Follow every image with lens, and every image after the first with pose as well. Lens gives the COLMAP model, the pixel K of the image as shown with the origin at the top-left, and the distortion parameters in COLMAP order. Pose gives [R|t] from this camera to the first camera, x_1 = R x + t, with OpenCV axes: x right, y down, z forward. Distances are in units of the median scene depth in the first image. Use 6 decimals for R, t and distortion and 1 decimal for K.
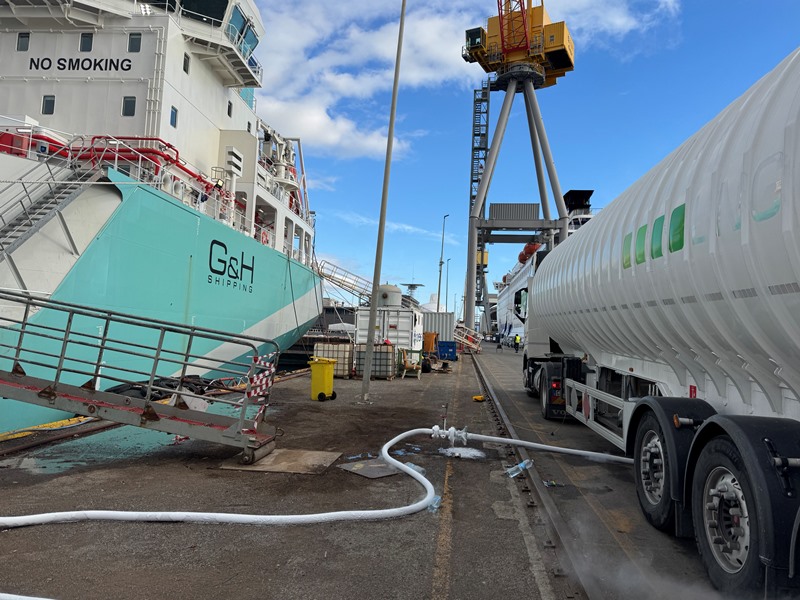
lens RADIAL K [[565.7, 0, 401.8], [0, 565.7, 310.2], [0, 0, 1]] dist [0.098179, -0.145226]
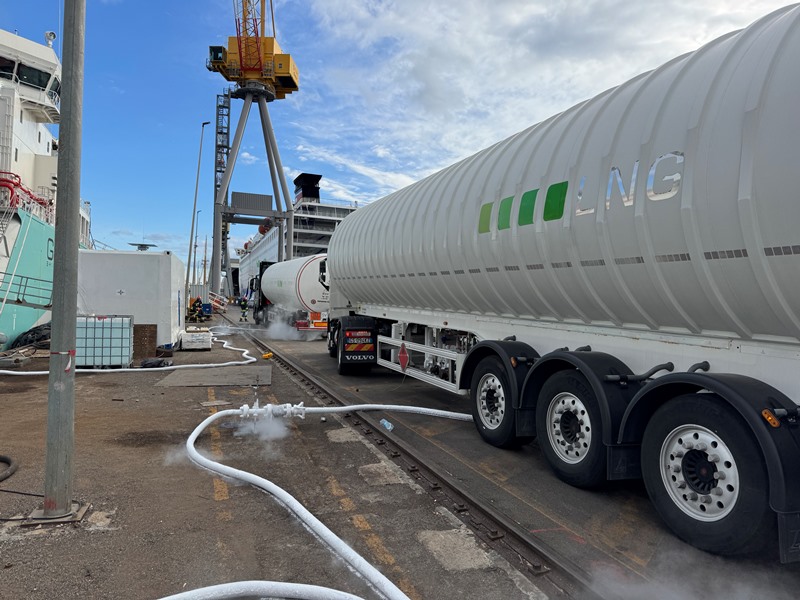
lens RADIAL K [[565.7, 0, 401.8], [0, 565.7, 310.2], [0, 0, 1]] dist [0.098179, -0.145226]
pose [[0.902883, -0.011236, 0.429740, -0.047116], [-0.015941, 0.998096, 0.059588, -0.012807], [-0.429591, -0.060652, 0.900984, -0.283733]]
